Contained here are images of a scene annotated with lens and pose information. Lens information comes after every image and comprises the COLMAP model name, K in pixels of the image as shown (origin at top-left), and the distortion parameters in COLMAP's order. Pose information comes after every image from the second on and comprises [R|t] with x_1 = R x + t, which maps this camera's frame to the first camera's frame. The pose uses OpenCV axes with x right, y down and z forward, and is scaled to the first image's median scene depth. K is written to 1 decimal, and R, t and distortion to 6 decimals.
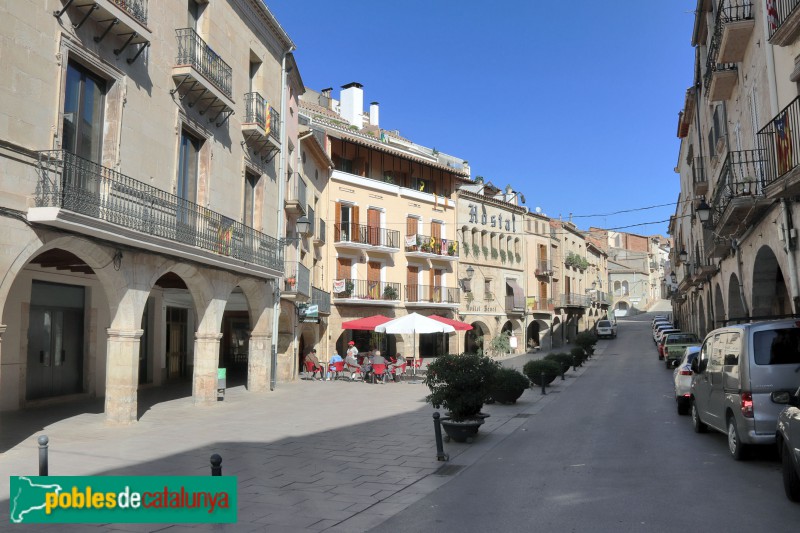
lens RADIAL K [[697.1, 0, 400.0], [0, 697.1, 266.5], [0, 0, 1]] dist [-0.159606, 0.003320]
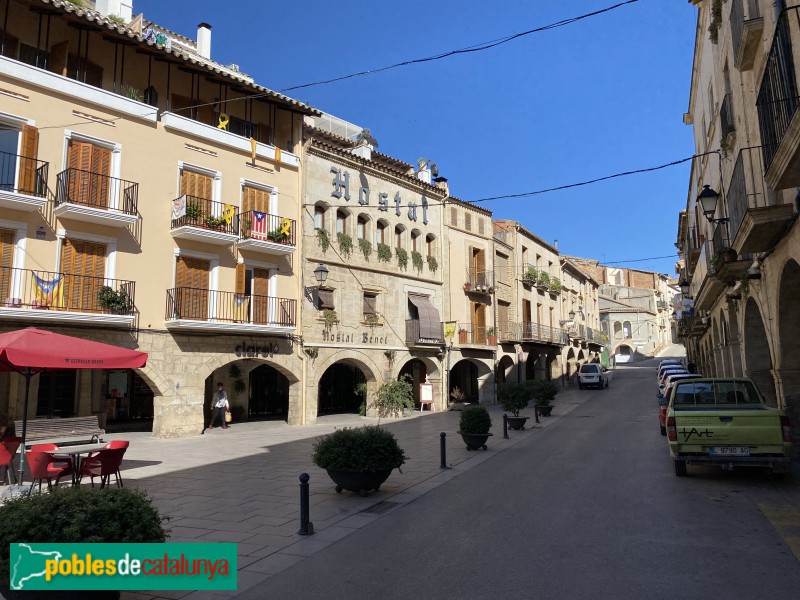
lens RADIAL K [[578.5, 0, 400.0], [0, 578.5, 300.0], [0, 0, 1]] dist [0.099974, -0.143567]
pose [[0.997659, -0.009982, -0.067659, 0.185701], [0.007183, 0.999114, -0.041479, 0.046958], [0.068013, 0.040896, 0.996846, 0.476705]]
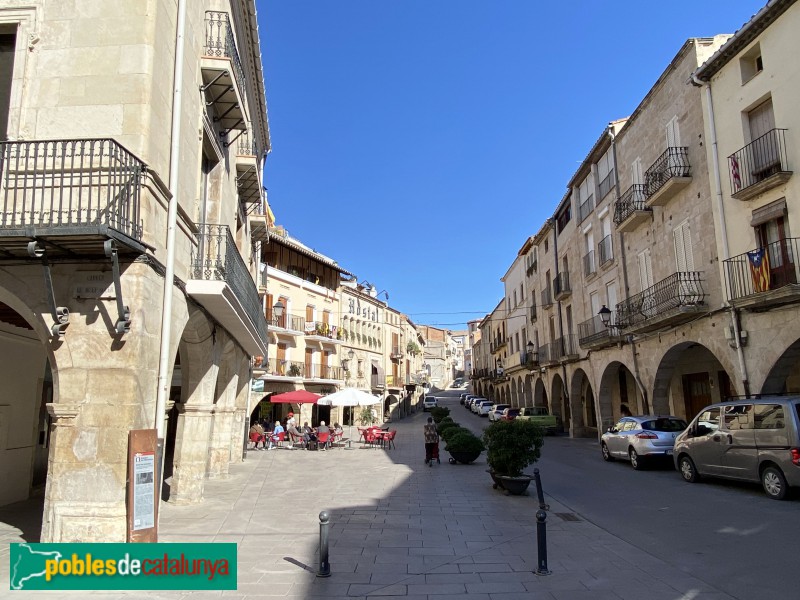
lens RADIAL K [[578.5, 0, 400.0], [0, 578.5, 300.0], [0, 0, 1]] dist [0.099974, -0.143567]
pose [[0.945403, 0.056258, 0.321012, -0.134548], [-0.028505, 0.995487, -0.090512, 0.002824], [-0.324655, 0.076420, 0.942740, 0.021374]]
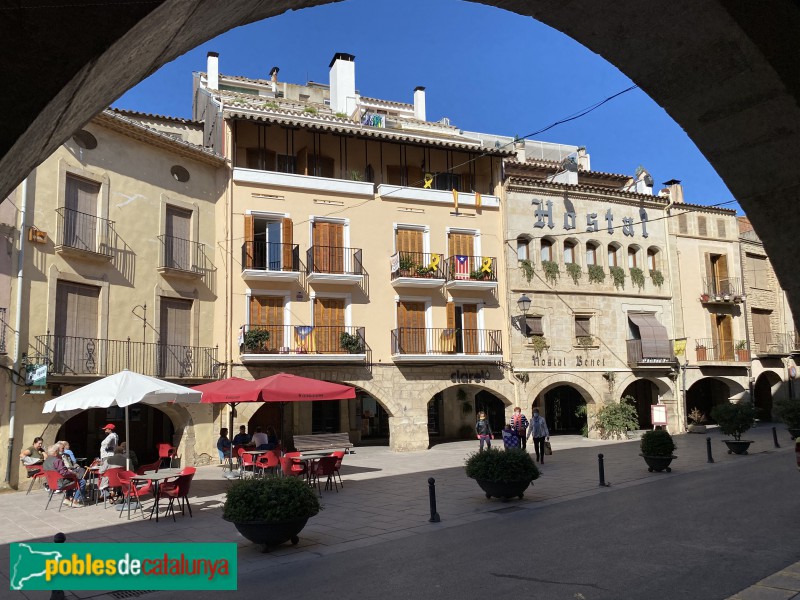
lens RADIAL K [[626.0, 0, 400.7], [0, 626.0, 321.0], [0, 0, 1]] dist [0.099277, -0.192540]
pose [[0.860162, -0.075017, -0.504475, 0.269172], [0.062814, 0.997175, -0.041181, 0.036698], [0.506139, 0.003734, 0.862444, 0.418271]]
